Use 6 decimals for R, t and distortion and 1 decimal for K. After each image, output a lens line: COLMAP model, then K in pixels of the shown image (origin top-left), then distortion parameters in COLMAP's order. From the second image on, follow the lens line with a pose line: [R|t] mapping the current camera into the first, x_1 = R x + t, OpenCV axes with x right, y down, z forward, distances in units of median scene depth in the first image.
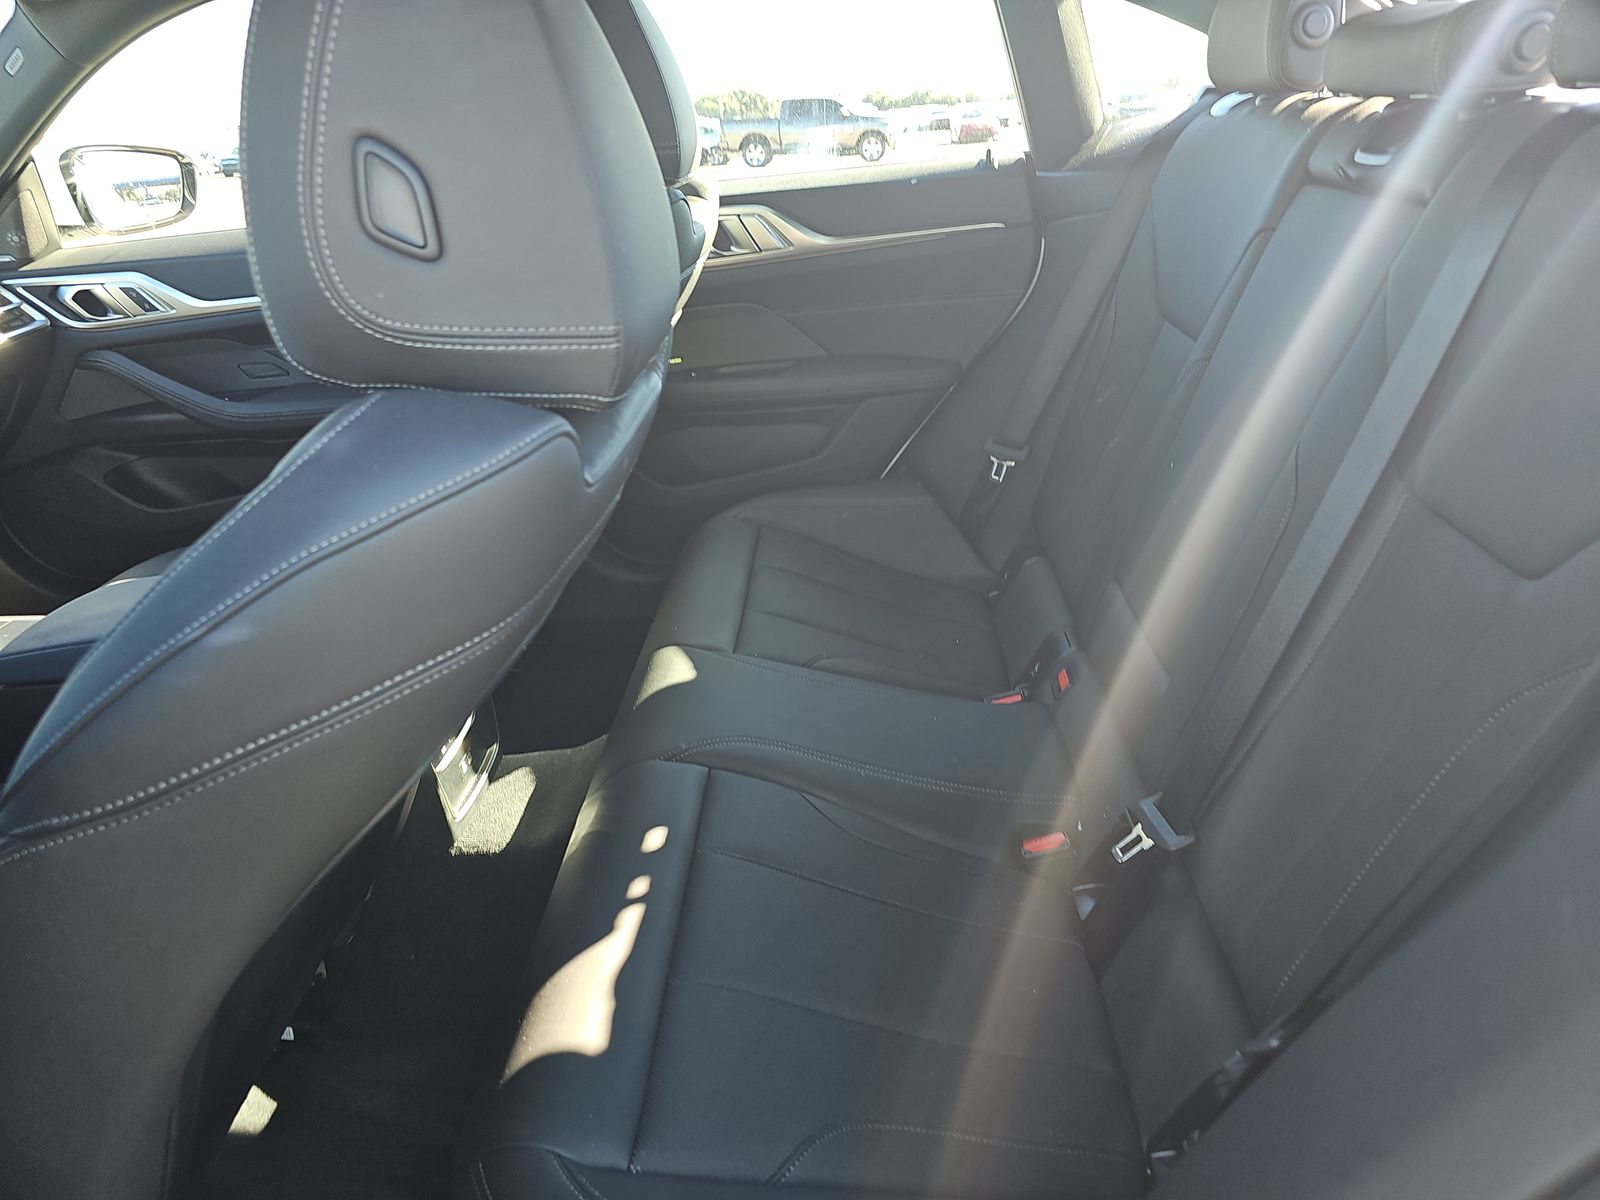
lens RADIAL K [[1091.6, 0, 805.4], [0, 1091.6, 594.7], [0, 0, 1]] dist [0.038299, -0.029678]
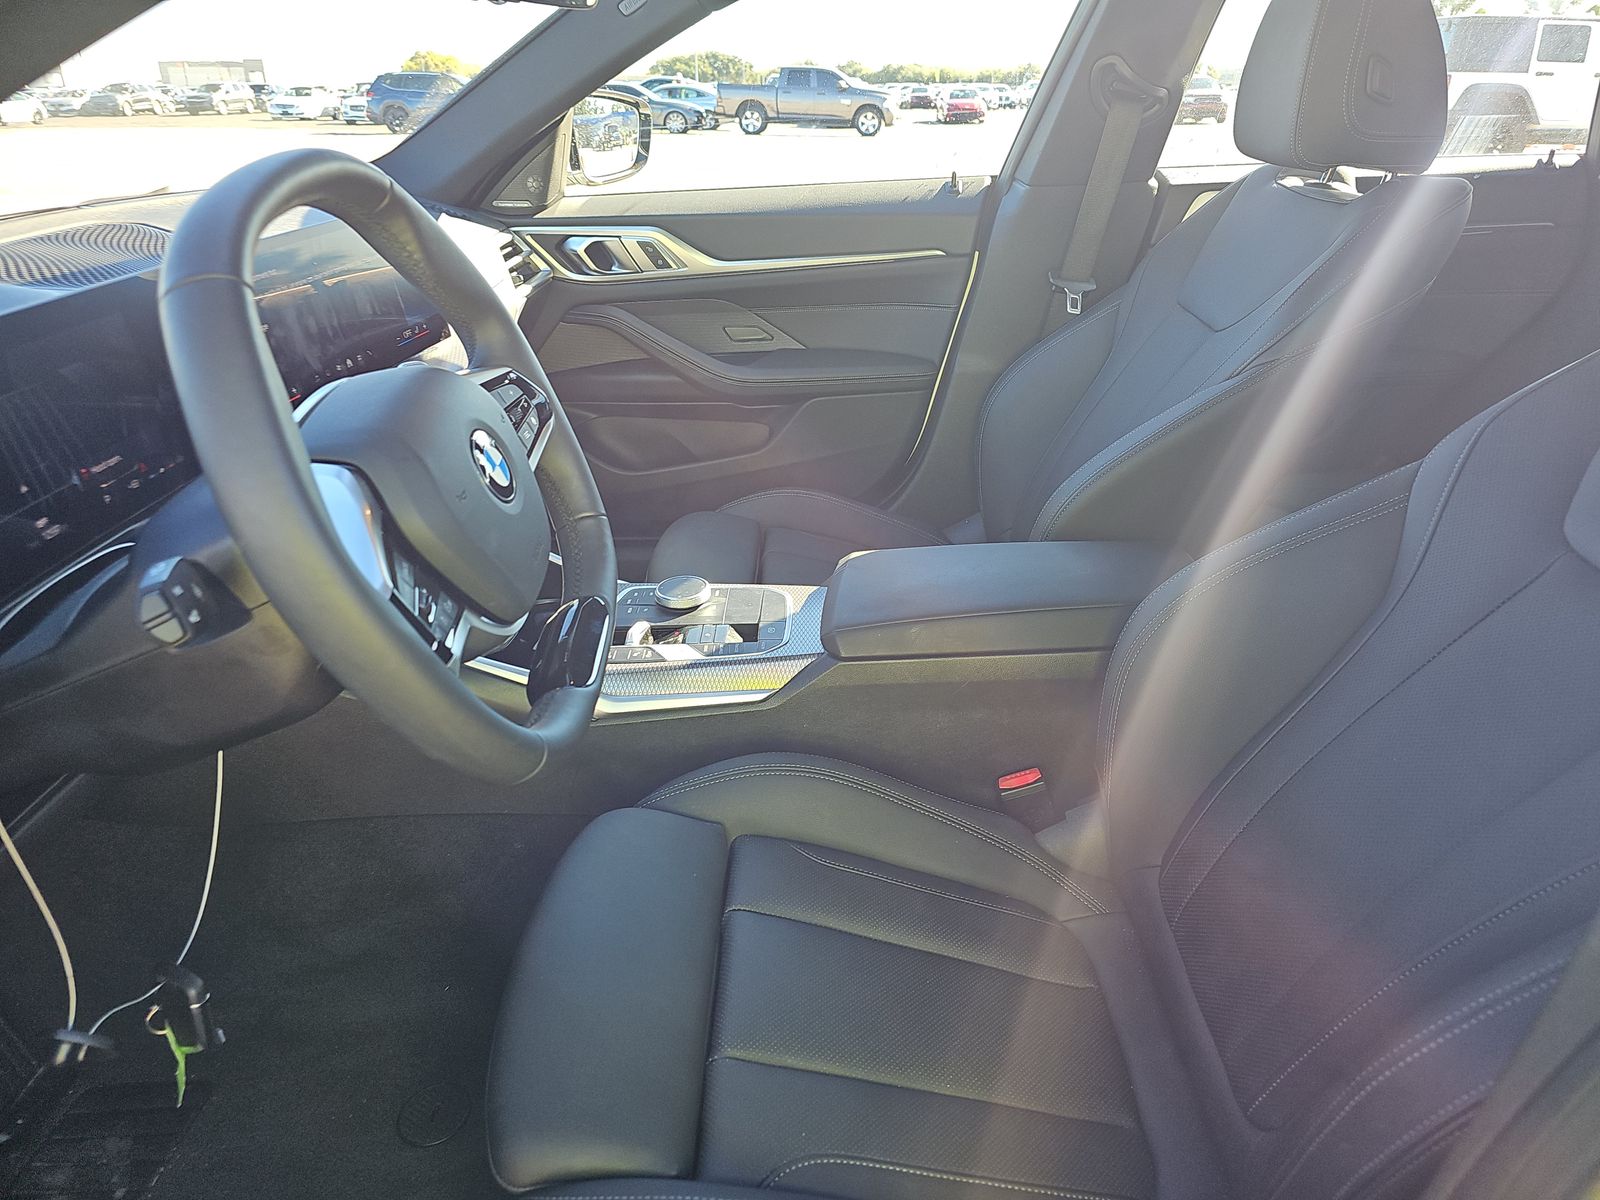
lens RADIAL K [[1091.6, 0, 805.4], [0, 1091.6, 594.7], [0, 0, 1]] dist [0.038299, -0.029678]
pose [[0.997700, 0.037995, 0.056133, -0.465931], [-0.039269, 0.998992, 0.021759, 0.003239], [-0.055250, -0.023913, 0.998186, 0.024651]]
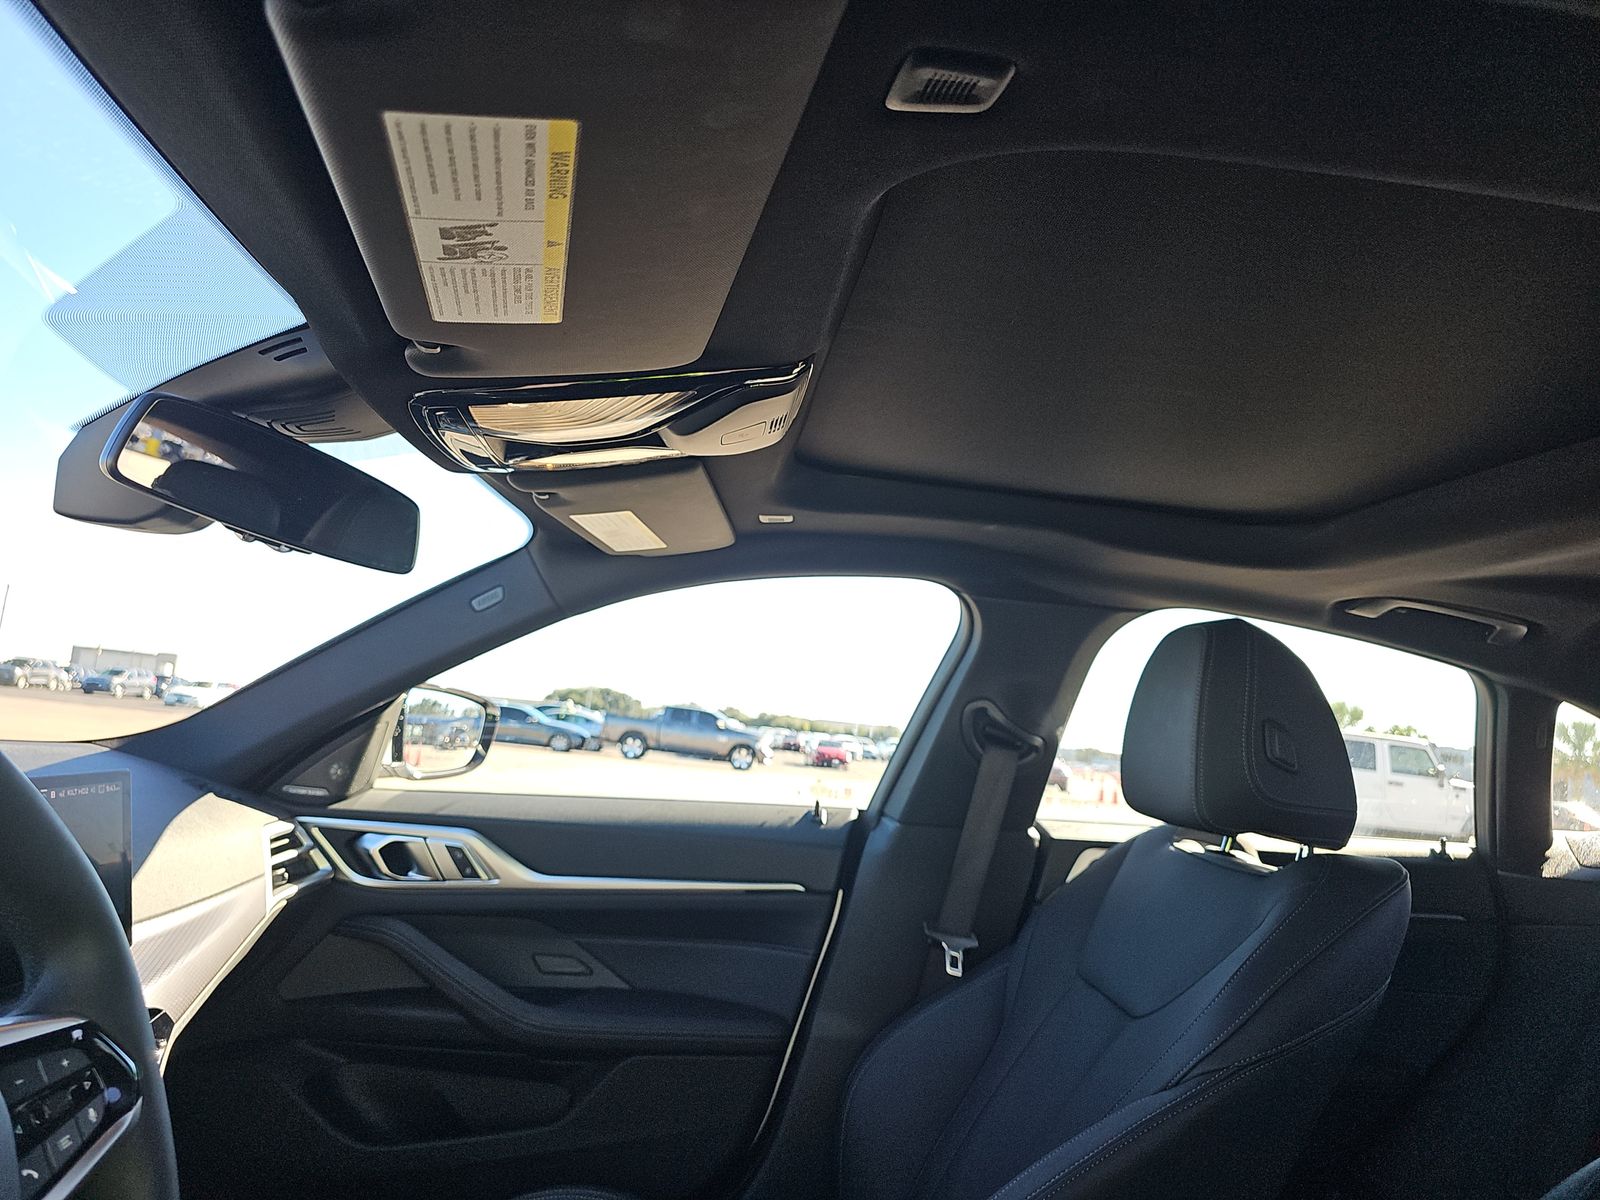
lens RADIAL K [[1091.6, 0, 805.4], [0, 1091.6, 594.7], [0, 0, 1]] dist [0.038299, -0.029678]
pose [[0.977908, 0.170985, 0.120251, -0.441922], [-0.085775, 0.852828, -0.515098, -0.036098], [-0.190627, 0.493404, 0.848654, 0.149909]]
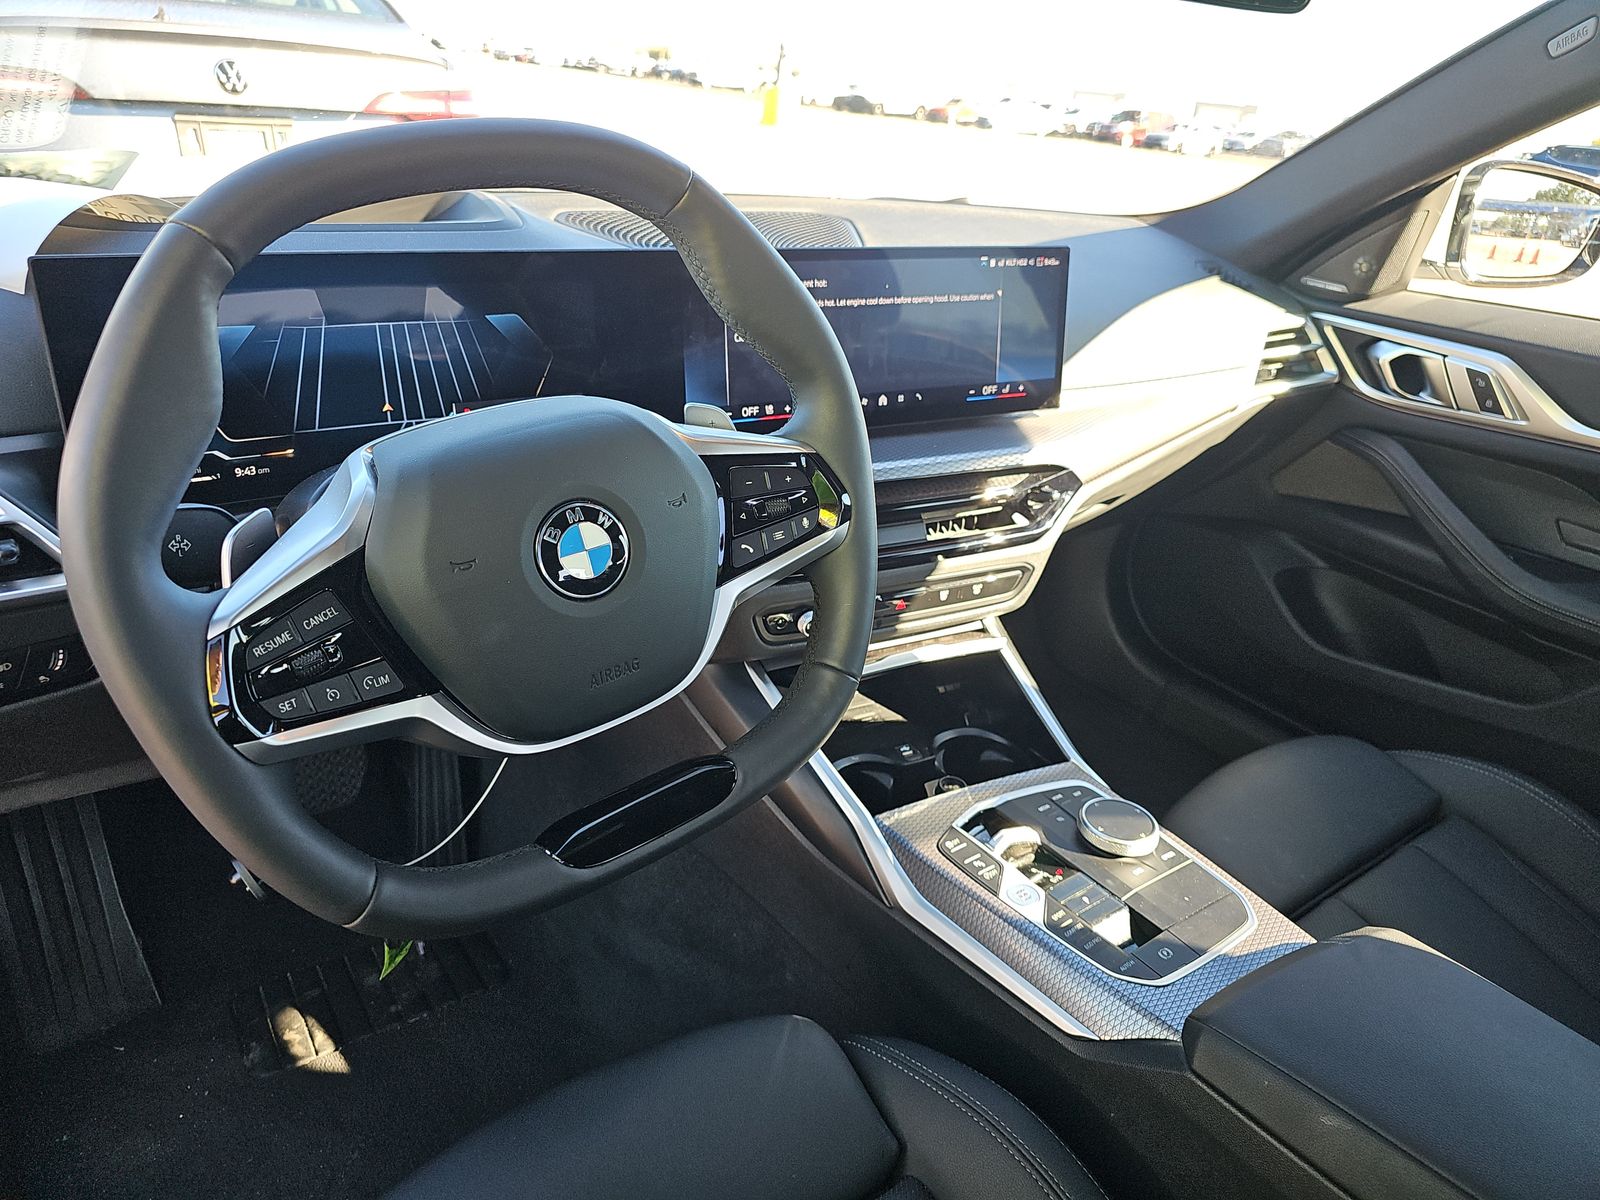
lens RADIAL K [[1091.6, 0, 805.4], [0, 1091.6, 594.7], [0, 0, 1]] dist [0.038299, -0.029678]
pose [[0.626375, 0.443747, -0.640892, -0.339097], [-0.436216, 0.880912, 0.183600, -0.090050], [0.646042, 0.164565, 0.745351, 0.219145]]
